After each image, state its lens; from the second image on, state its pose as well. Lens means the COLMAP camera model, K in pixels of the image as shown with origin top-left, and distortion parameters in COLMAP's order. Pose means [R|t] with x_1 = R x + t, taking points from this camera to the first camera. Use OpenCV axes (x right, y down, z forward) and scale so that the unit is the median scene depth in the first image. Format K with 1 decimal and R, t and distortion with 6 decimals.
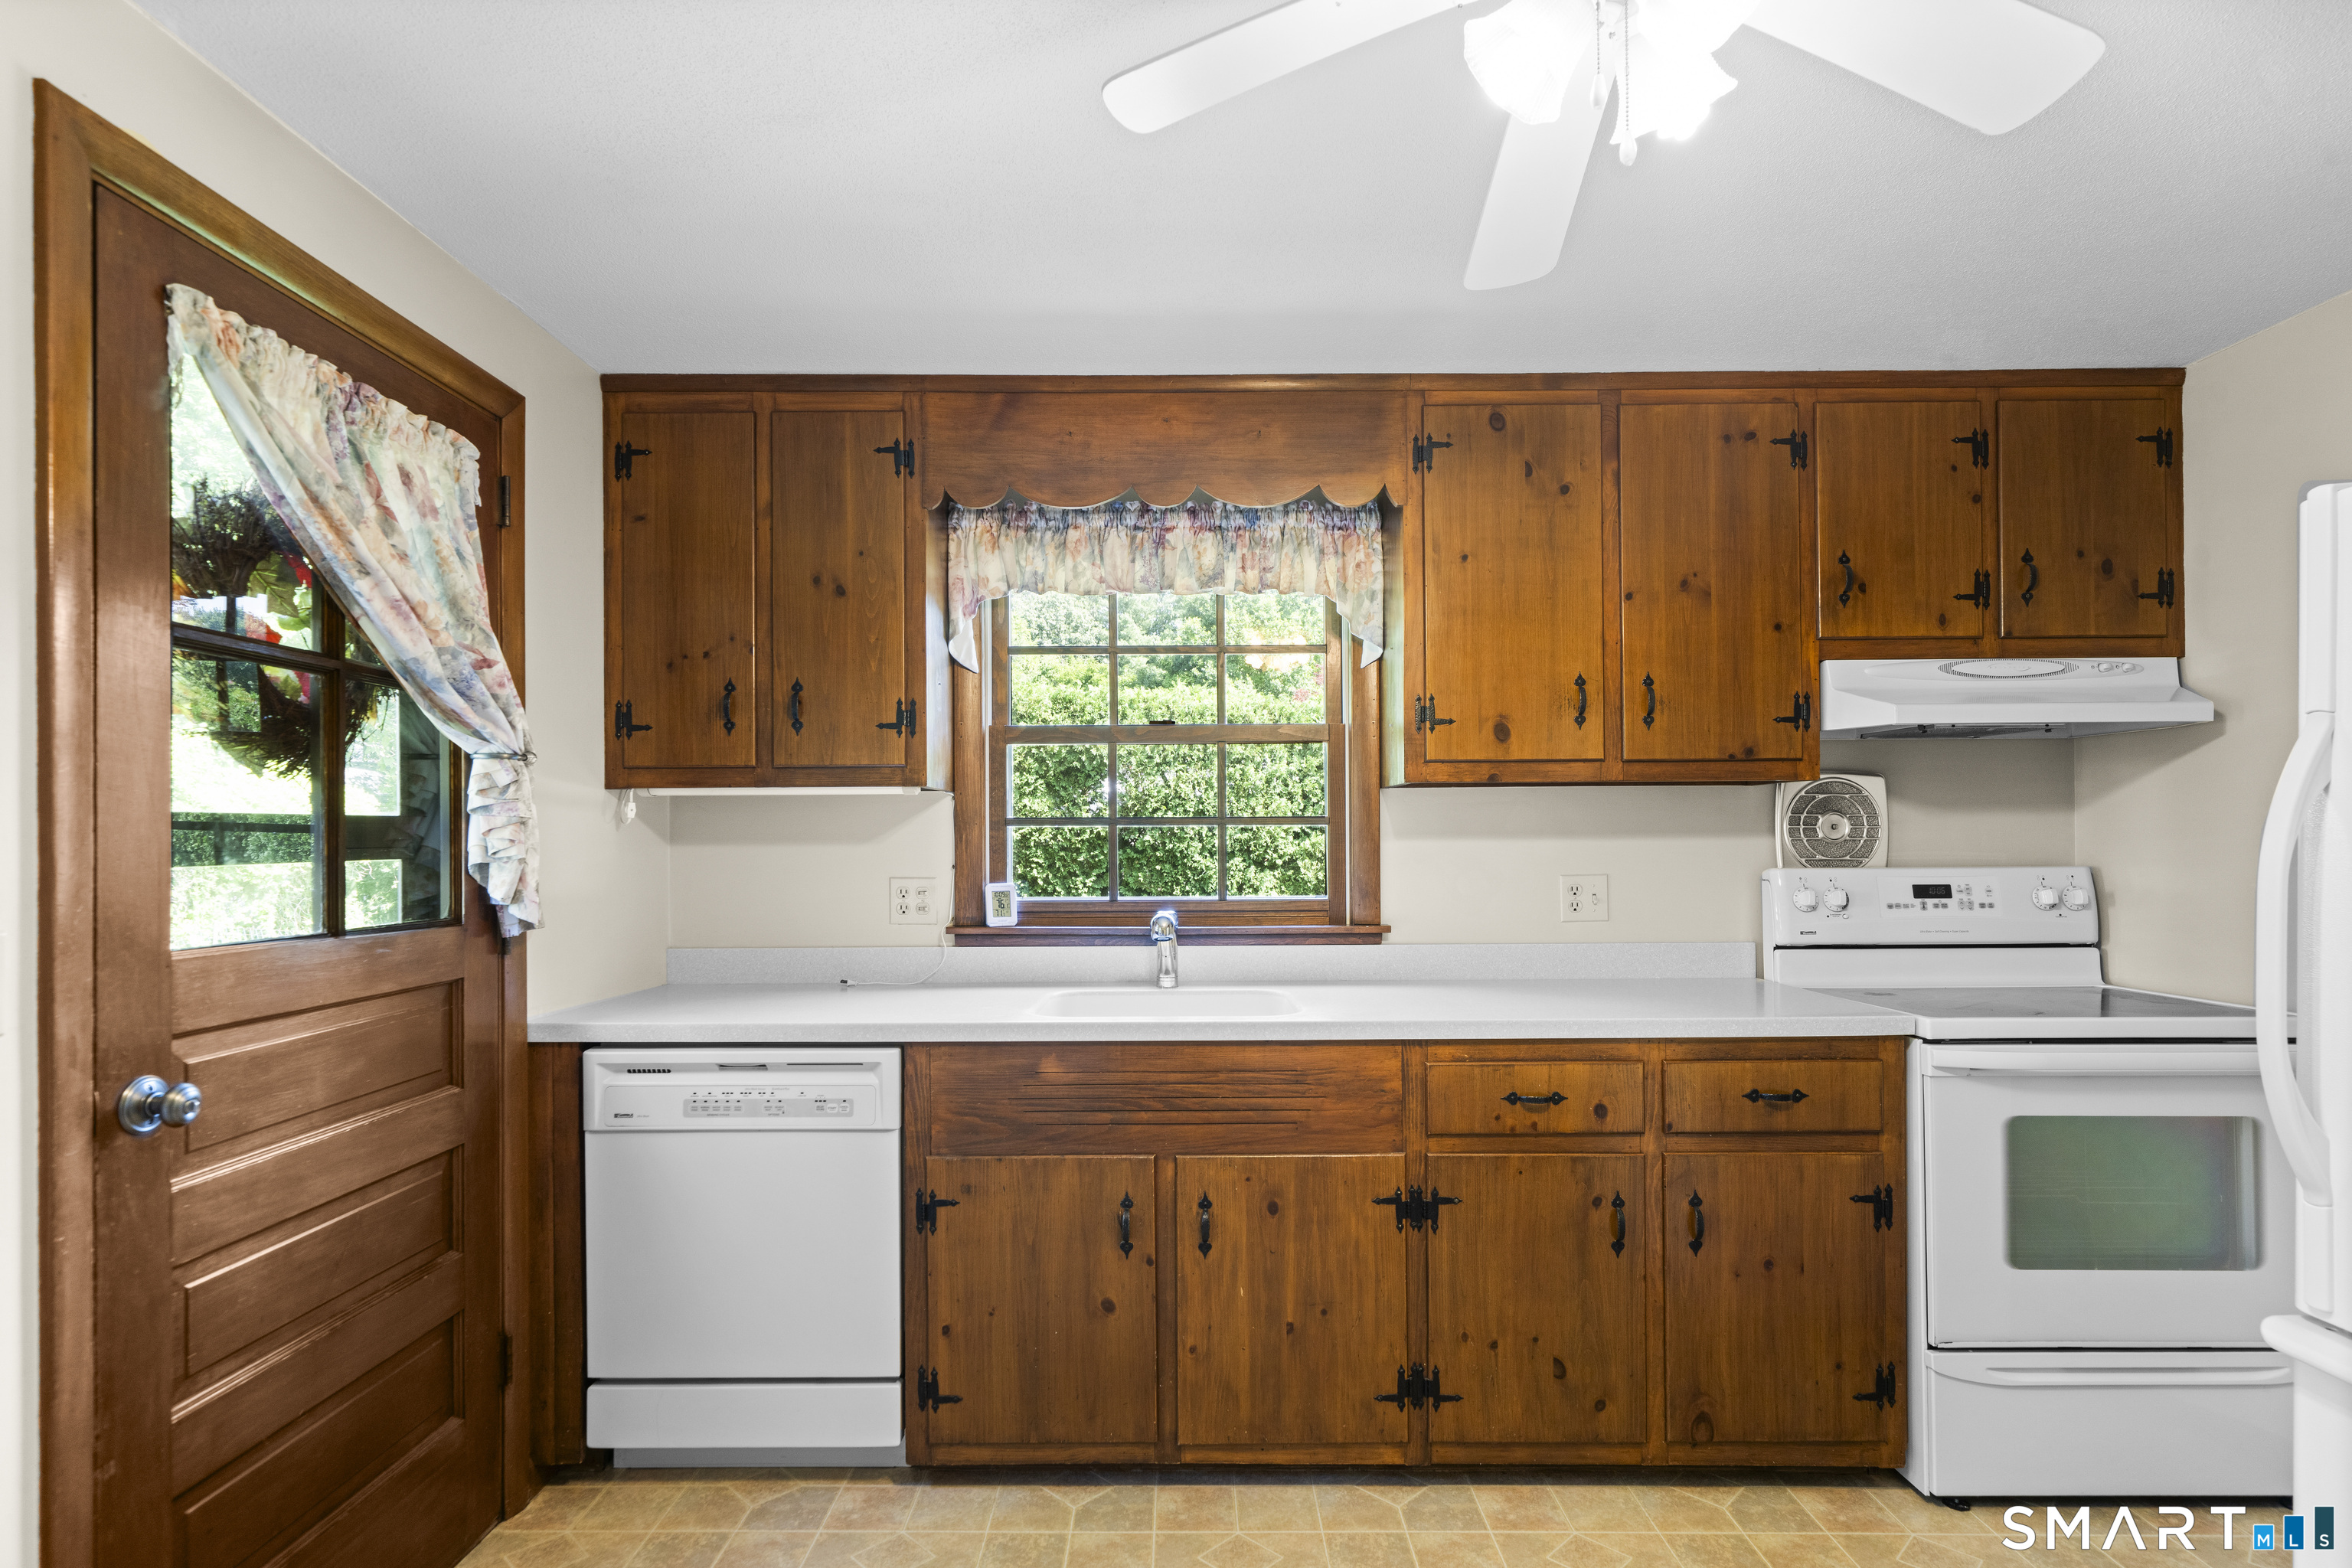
lens RADIAL K [[1197.3, 0, 1178.3], [0, 1197.3, 833.4], [0, 0, 1]] dist [0.004423, 0.000360]
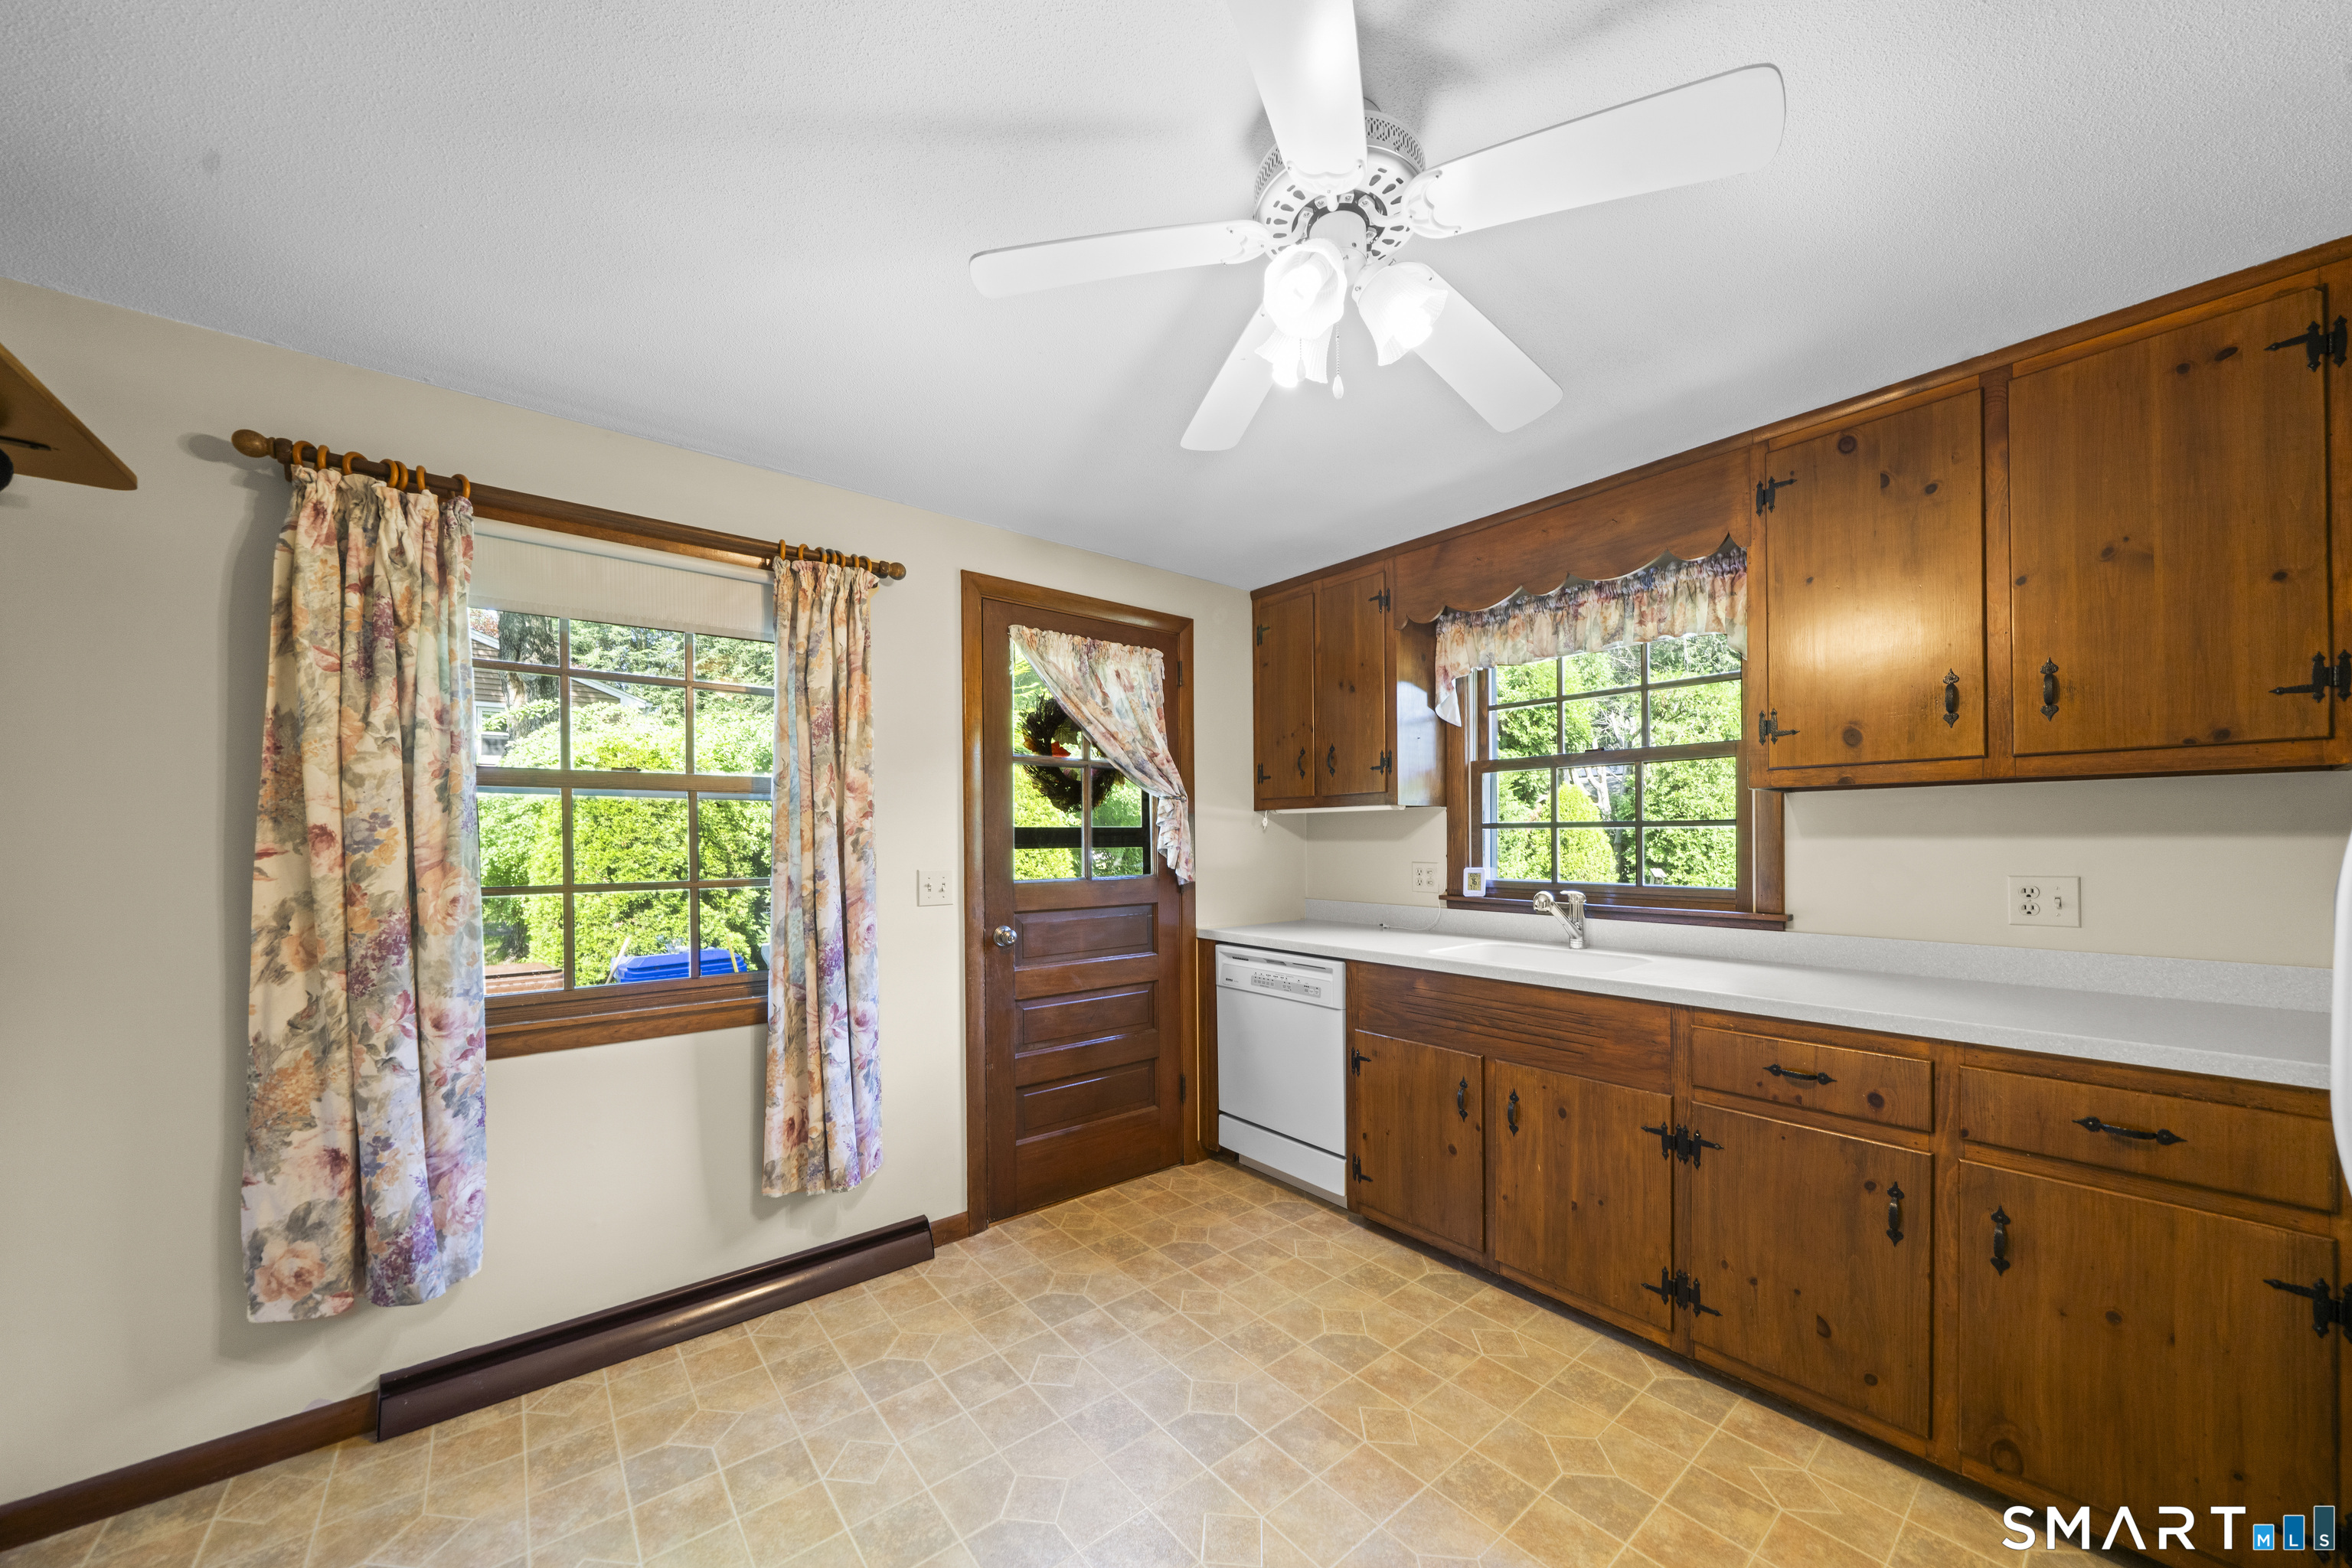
lens RADIAL K [[833.2, 0, 1175.6], [0, 833.2, 846.9], [0, 0, 1]] dist [-0.001534, -0.000158]
pose [[0.636746, 0.009386, -0.771016, 0.516640], [0.003623, 0.999878, 0.015165, -0.000747], [0.771065, -0.012449, 0.636635, 0.076064]]
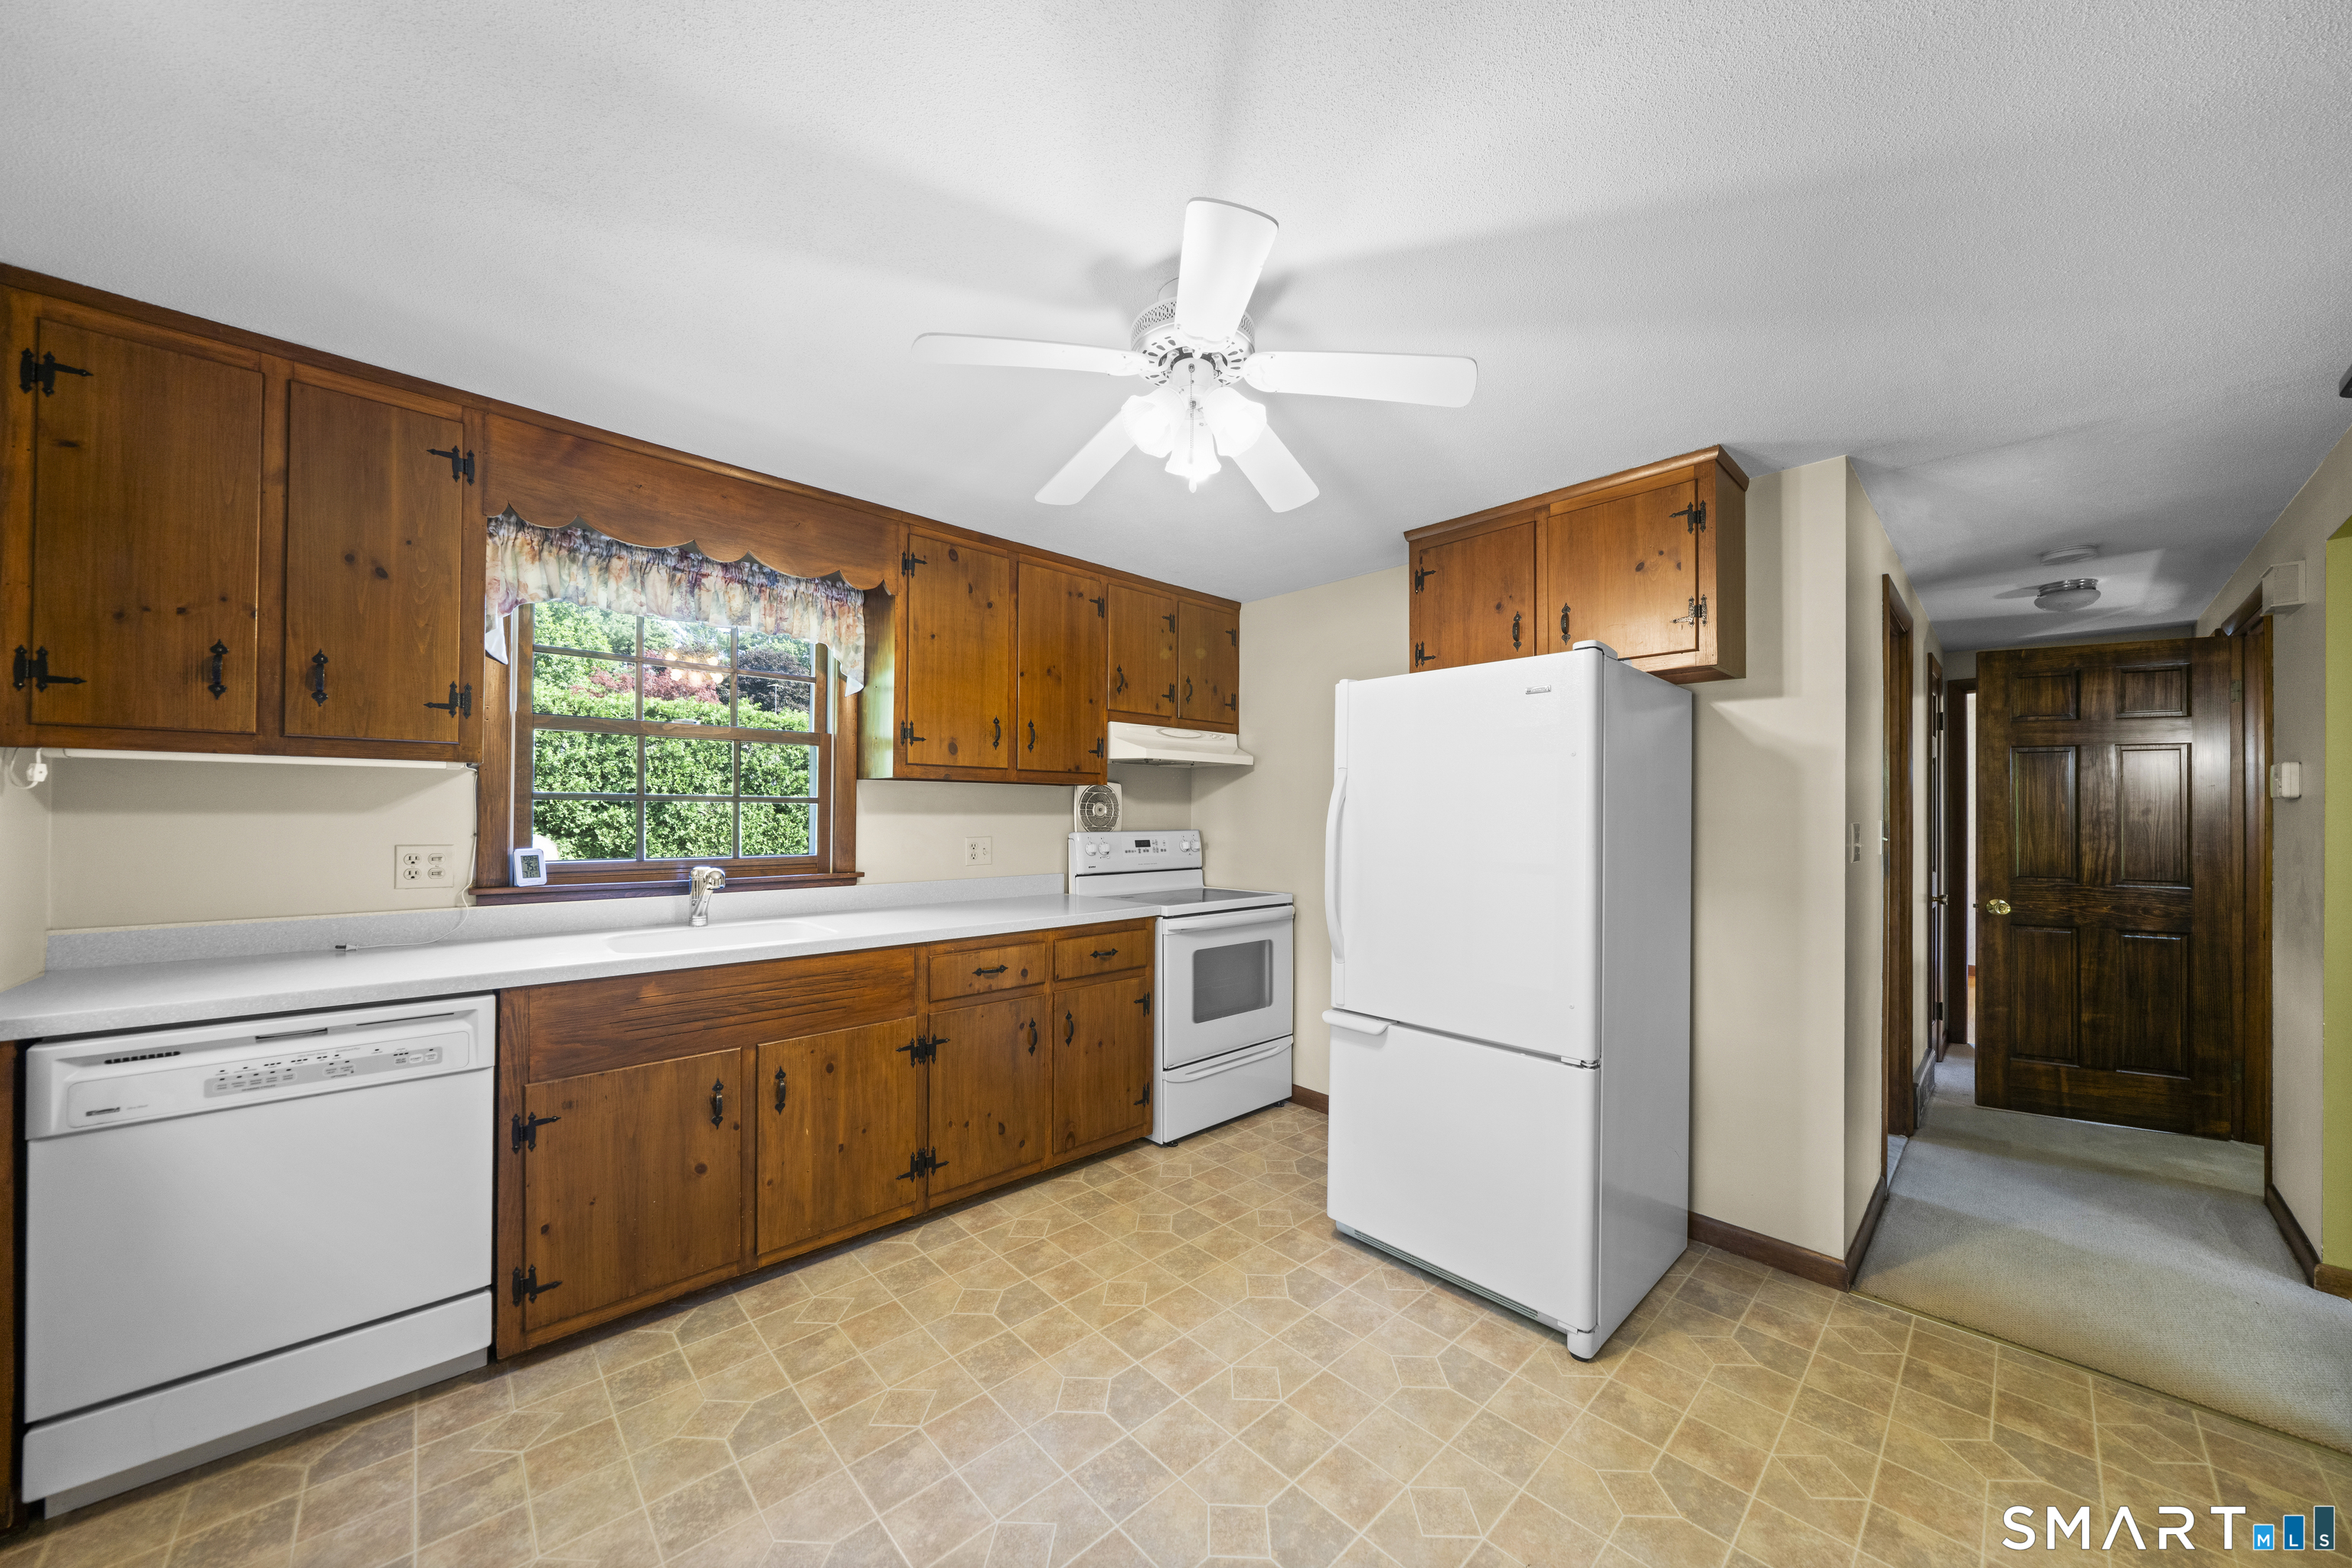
lens RADIAL K [[812.5, 0, 1173.4], [0, 812.5, 810.8], [0, 0, 1]] dist [-0.001433, 0.000076]
pose [[0.728278, 0.012745, 0.685163, -0.293995], [-0.013035, 0.999904, -0.004744, 0.000902], [-0.685158, -0.005476, 0.728374, 0.002383]]
